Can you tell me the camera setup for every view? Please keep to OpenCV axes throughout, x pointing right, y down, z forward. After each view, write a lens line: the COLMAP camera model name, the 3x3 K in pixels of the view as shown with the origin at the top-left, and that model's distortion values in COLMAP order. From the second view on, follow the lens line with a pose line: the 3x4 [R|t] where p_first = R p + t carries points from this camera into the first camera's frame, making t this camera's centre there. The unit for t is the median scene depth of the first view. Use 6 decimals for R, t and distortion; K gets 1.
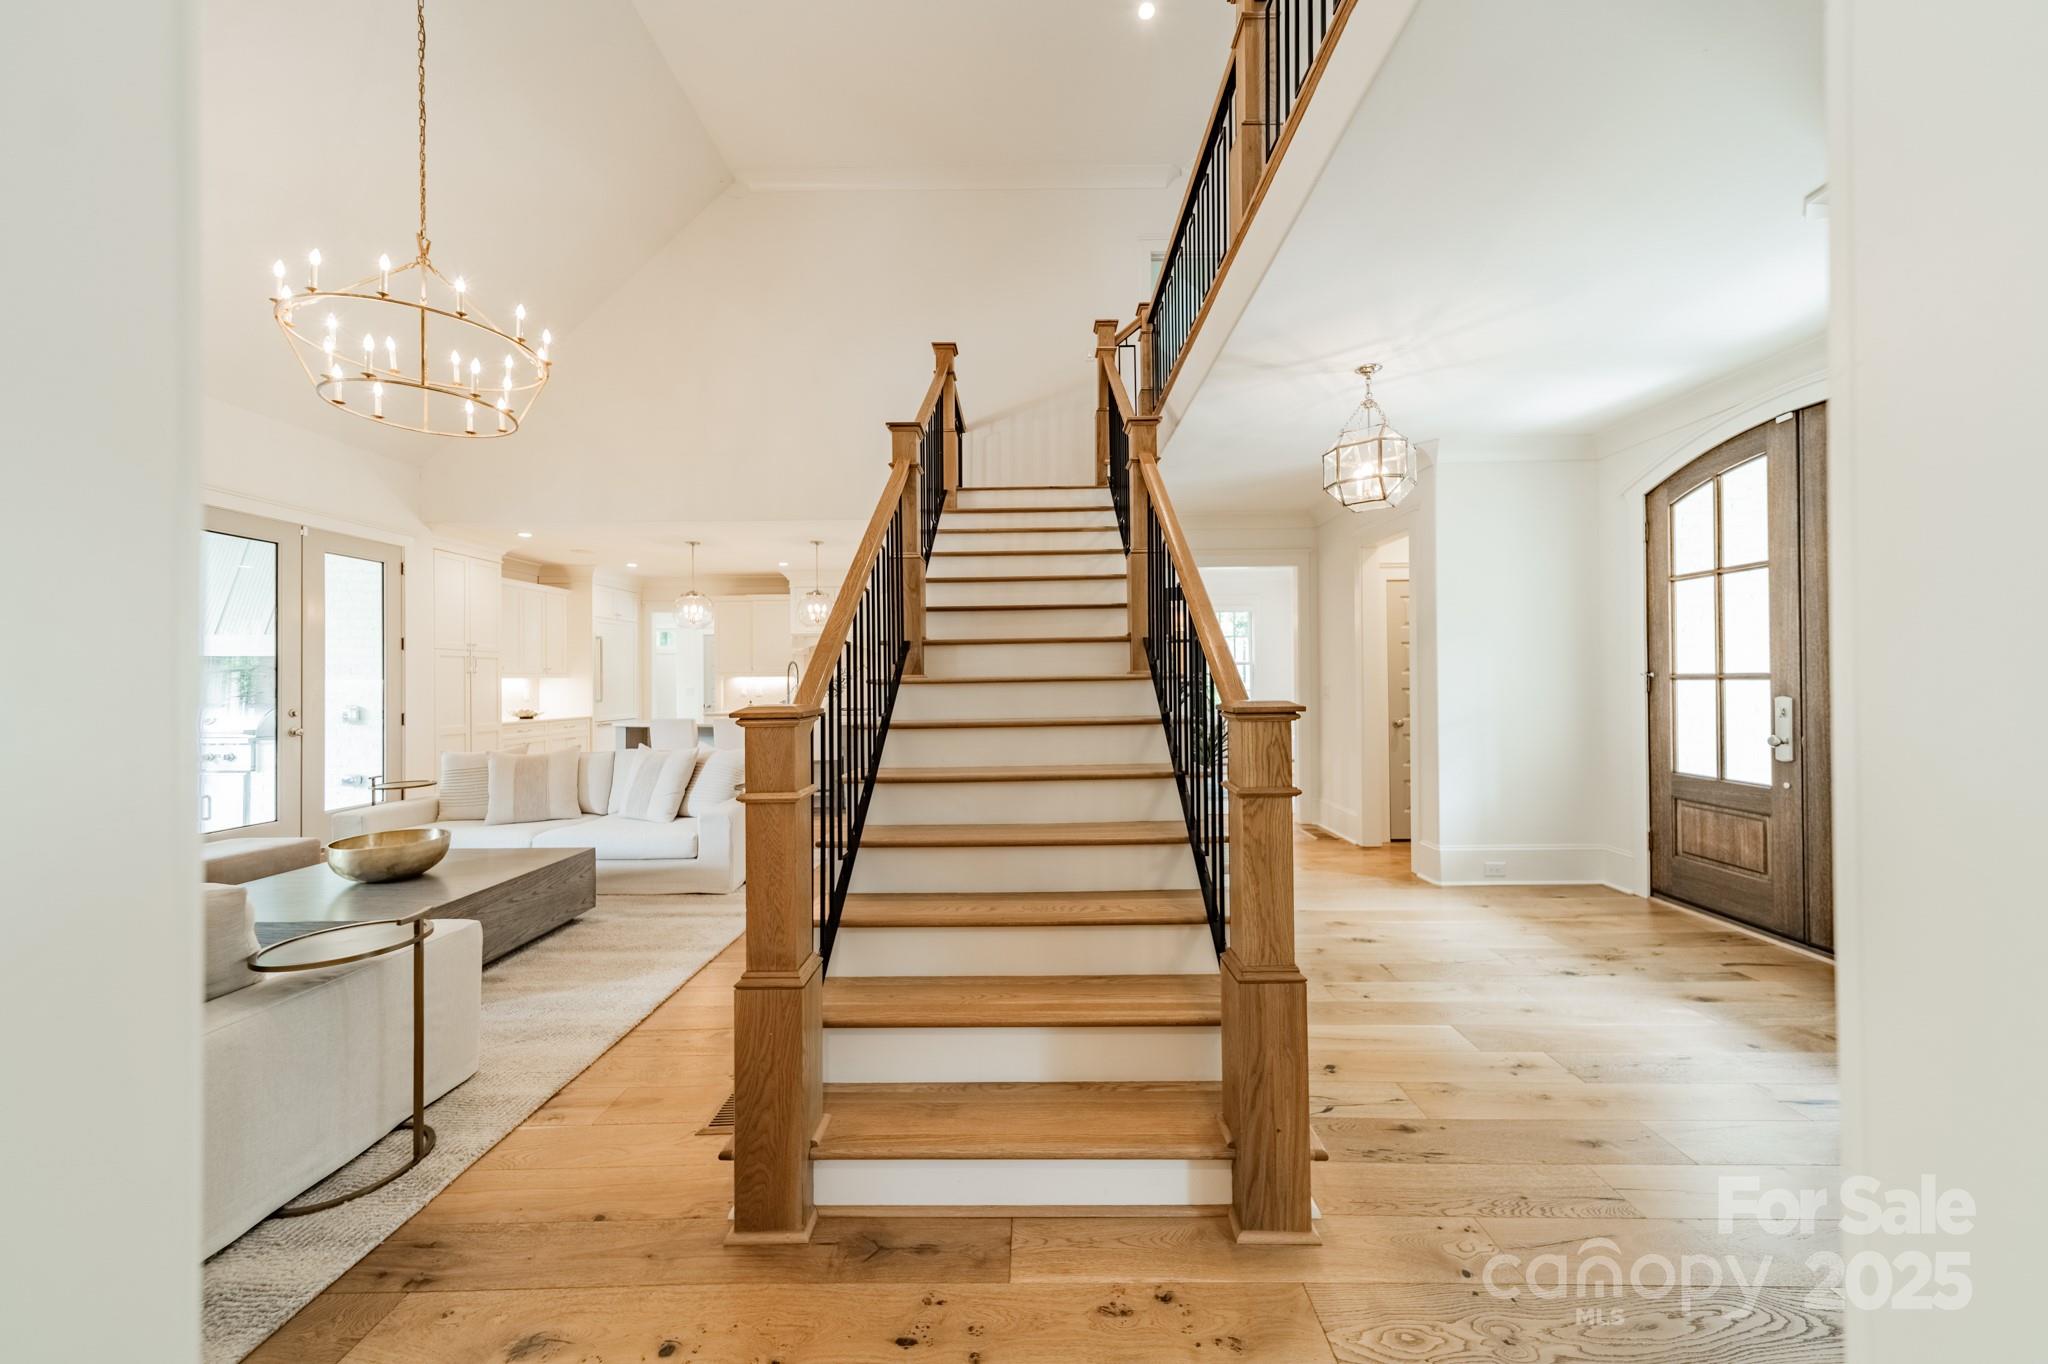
lens RADIAL K [[717.0, 0, 1028.7], [0, 717.0, 674.5], [0, 0, 1]] dist [0.007898, 0.000060]
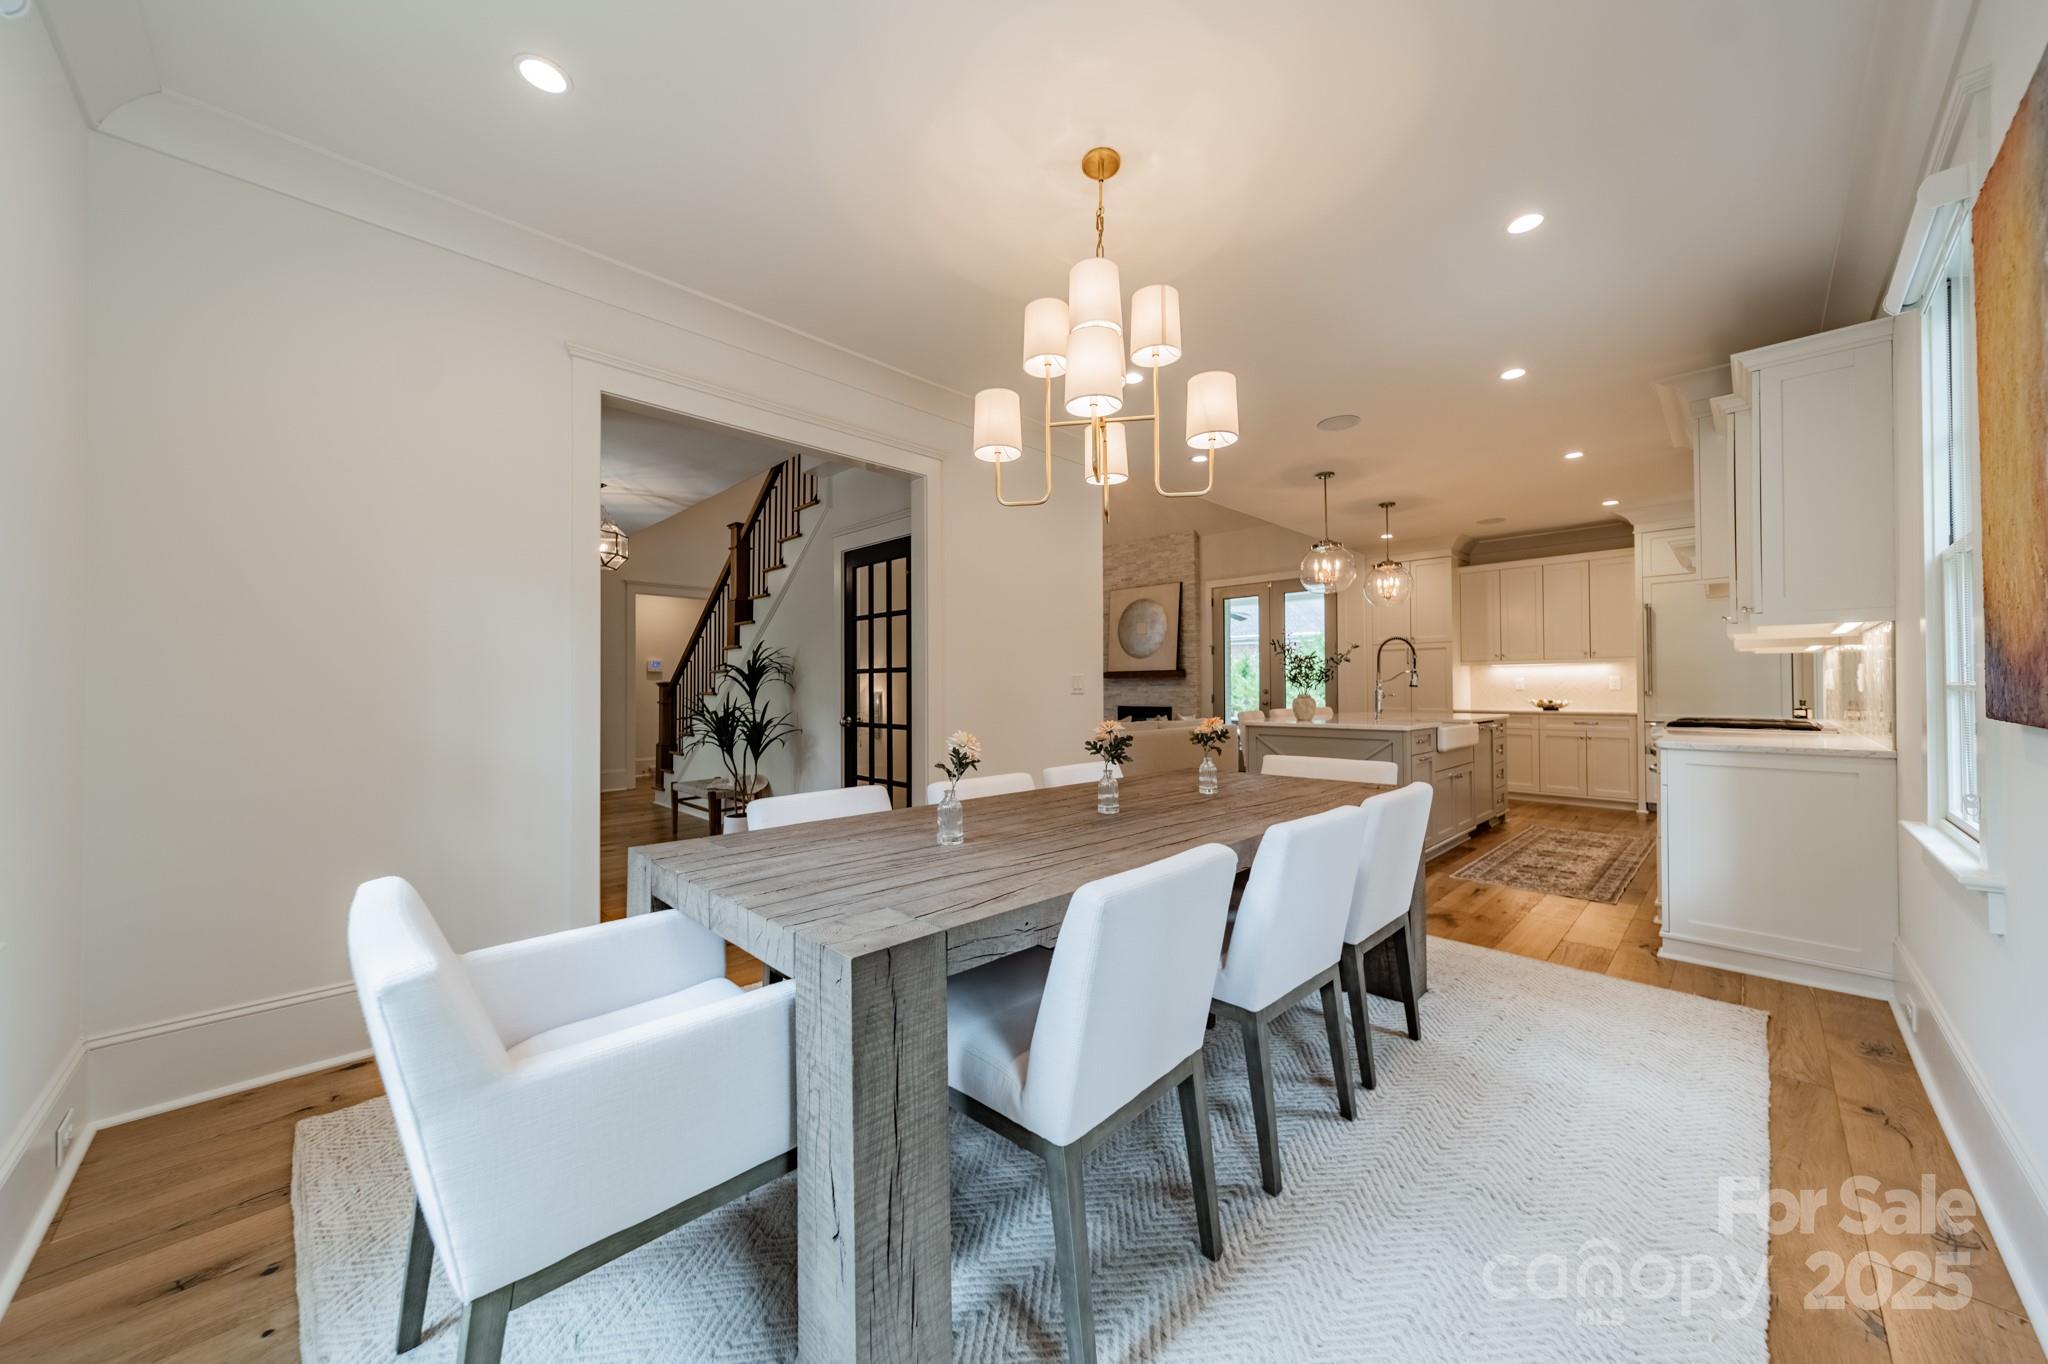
lens RADIAL K [[717.0, 0, 1014.9], [0, 717.0, 680.5], [0, 0, 1]] dist [0.007898, 0.000060]
pose [[-0.703275, 0.002267, -0.710914, 0.625433], [0.015553, 0.999805, -0.012197, 0.039931], [0.710748, -0.019635, -0.703173, 1.803122]]
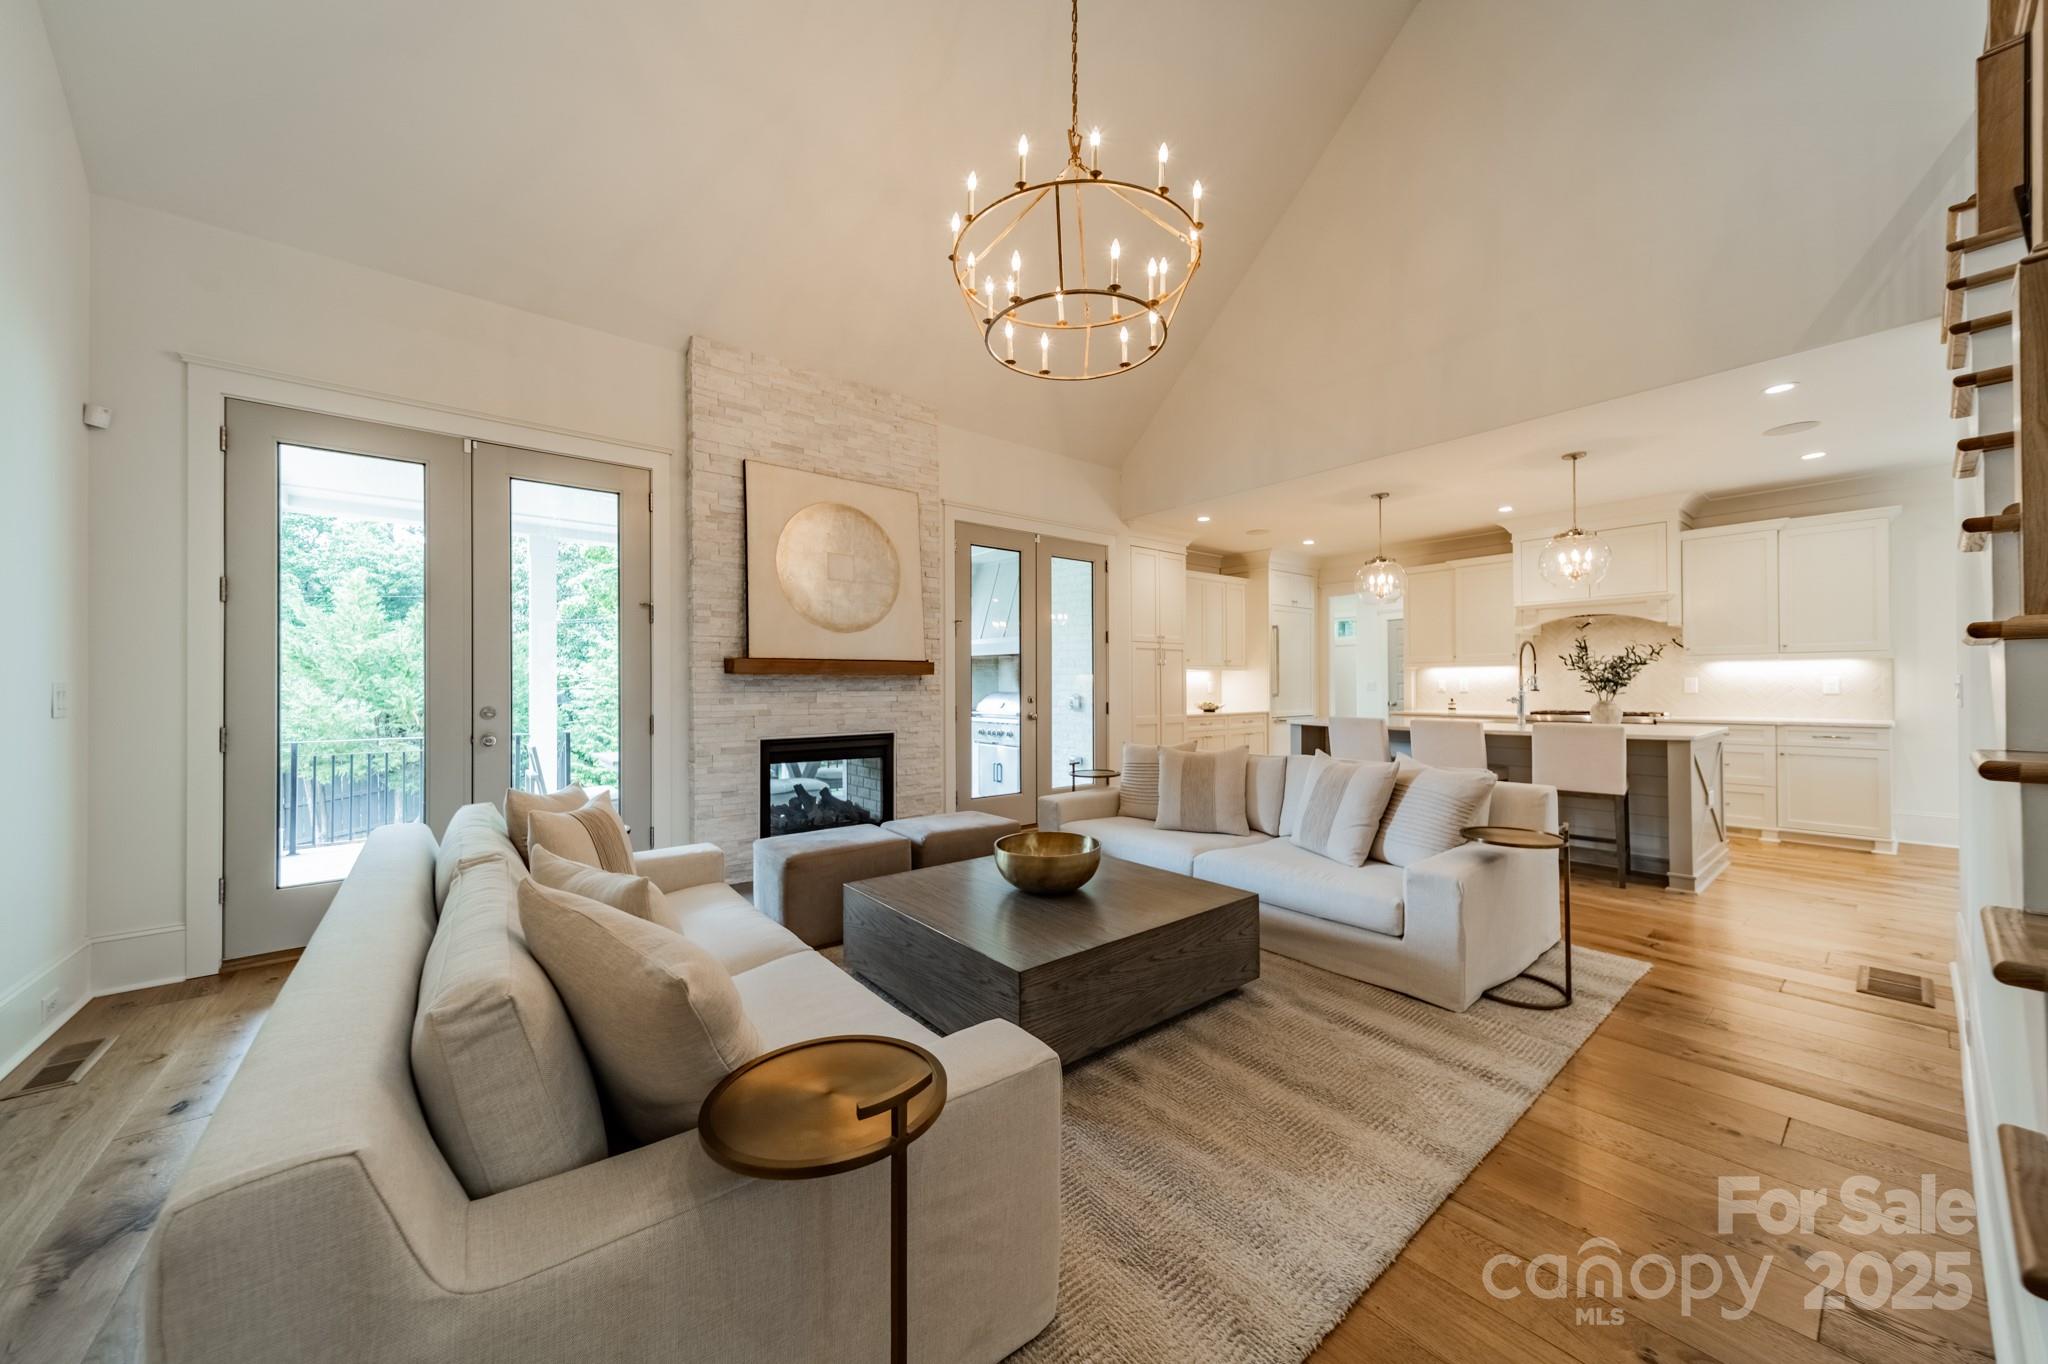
lens RADIAL K [[717.0, 0, 1033.2], [0, 717.0, 684.1], [0, 0, 1]] dist [0.007898, 0.000060]
pose [[0.642608, 0.004344, -0.766183, -0.155245], [0.006786, 0.999912, 0.011360, 0.017007], [0.766165, -0.012500, 0.642523, 0.287825]]
